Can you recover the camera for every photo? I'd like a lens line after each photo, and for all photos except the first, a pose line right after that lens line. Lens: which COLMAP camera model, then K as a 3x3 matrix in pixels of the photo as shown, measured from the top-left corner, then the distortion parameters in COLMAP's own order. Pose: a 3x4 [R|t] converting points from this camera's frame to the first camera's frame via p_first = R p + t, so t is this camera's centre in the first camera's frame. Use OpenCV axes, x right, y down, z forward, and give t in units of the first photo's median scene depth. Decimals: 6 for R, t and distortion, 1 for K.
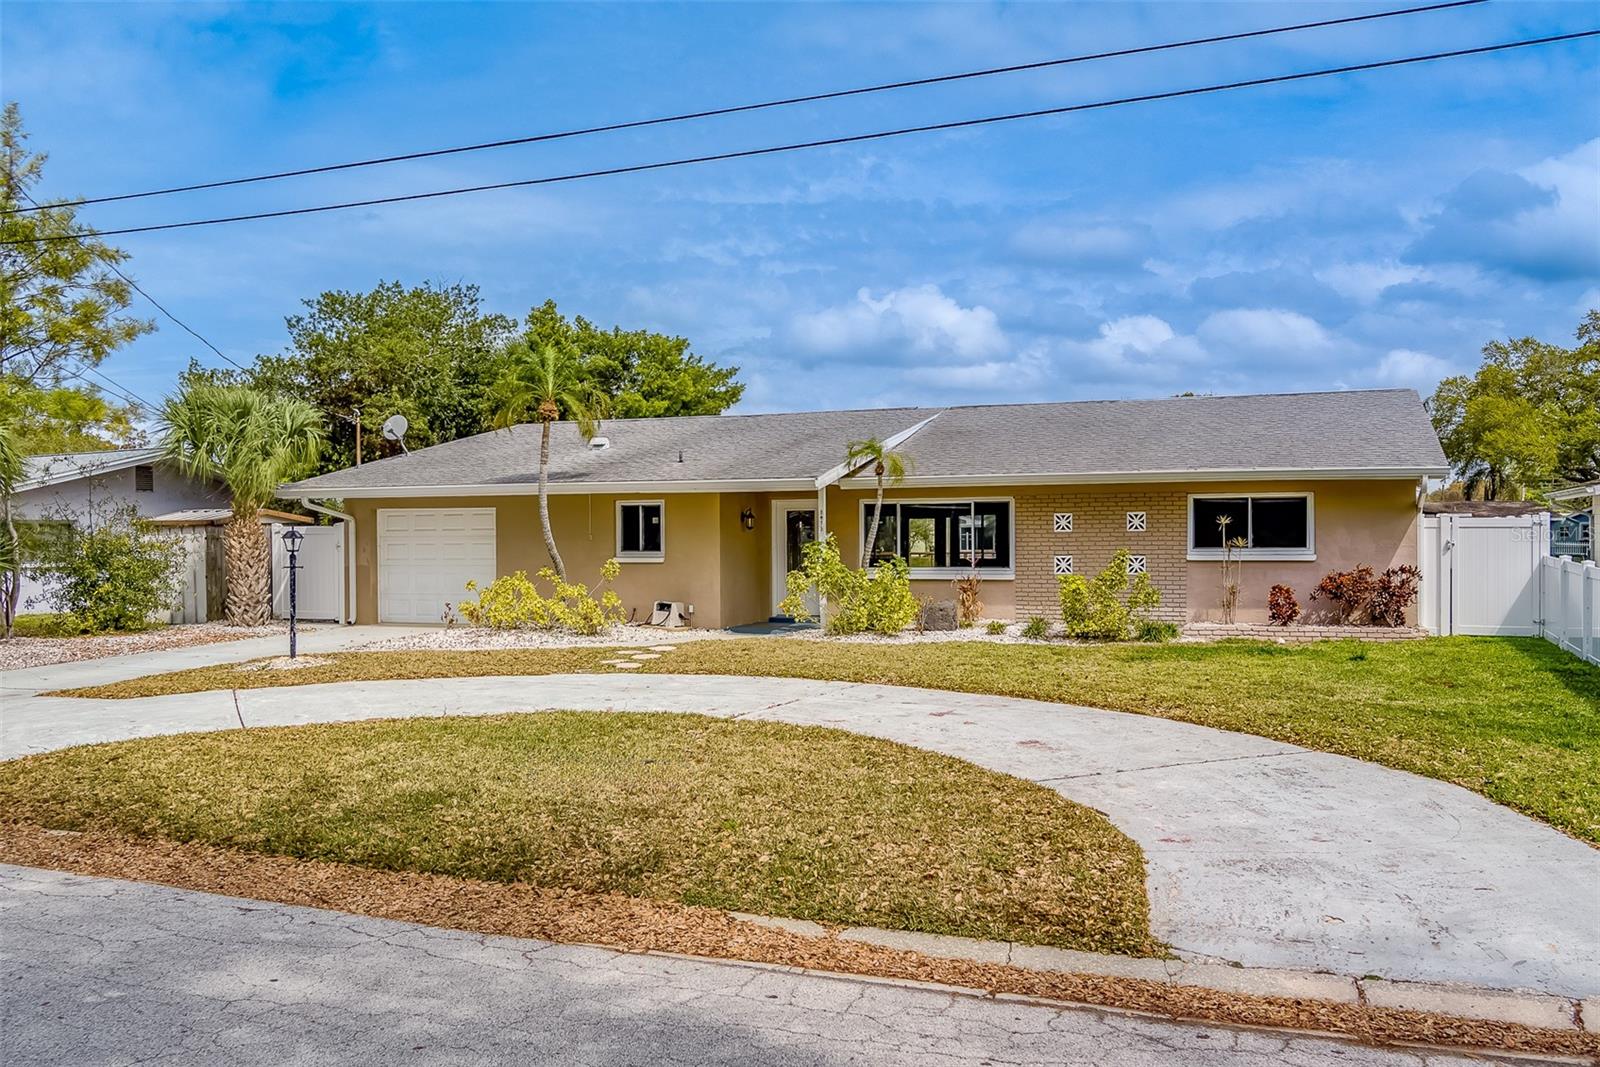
lens RADIAL K [[1333.7, 0, 800.0], [0, 1333.7, 533.5], [0, 0, 1]] dist [-0.047379, -0.001289]
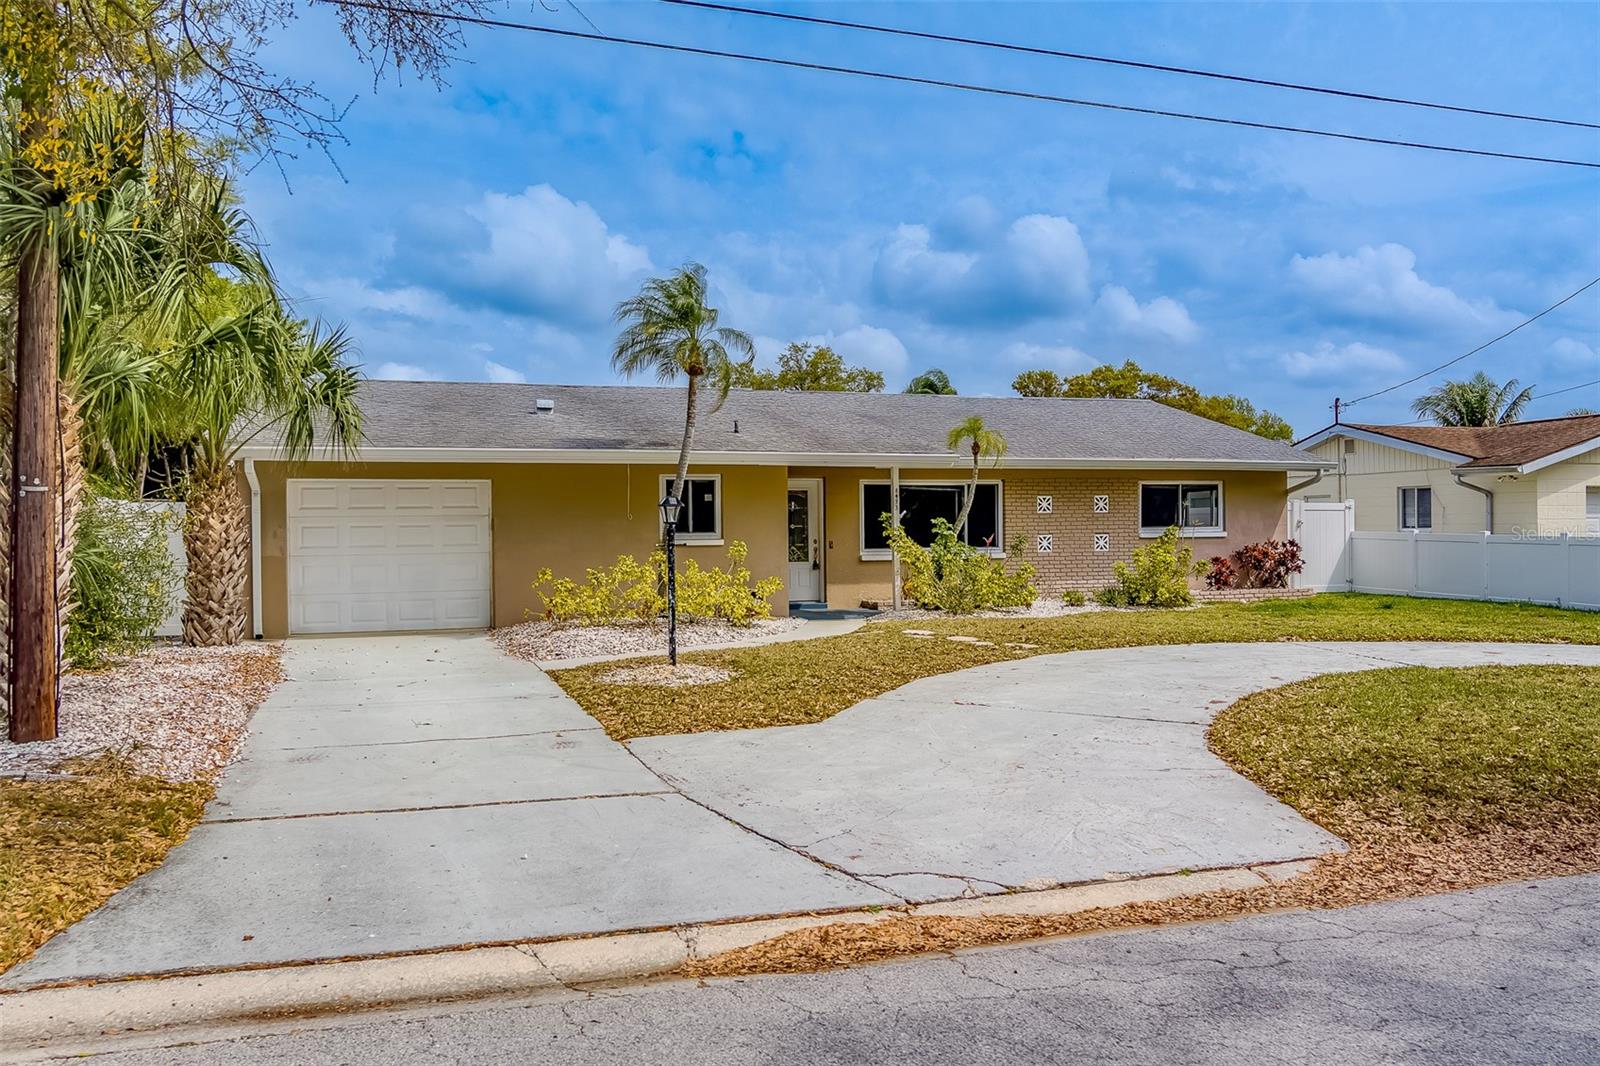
lens RADIAL K [[1333.7, 0, 800.0], [0, 1333.7, 533.0], [0, 0, 1]] dist [-0.047379, -0.001289]
pose [[0.756817, -0.002632, 0.653621, -0.655425], [0.004570, 0.999989, -0.001265, 0.015422], [-0.653610, 0.003944, 0.756821, 0.301117]]
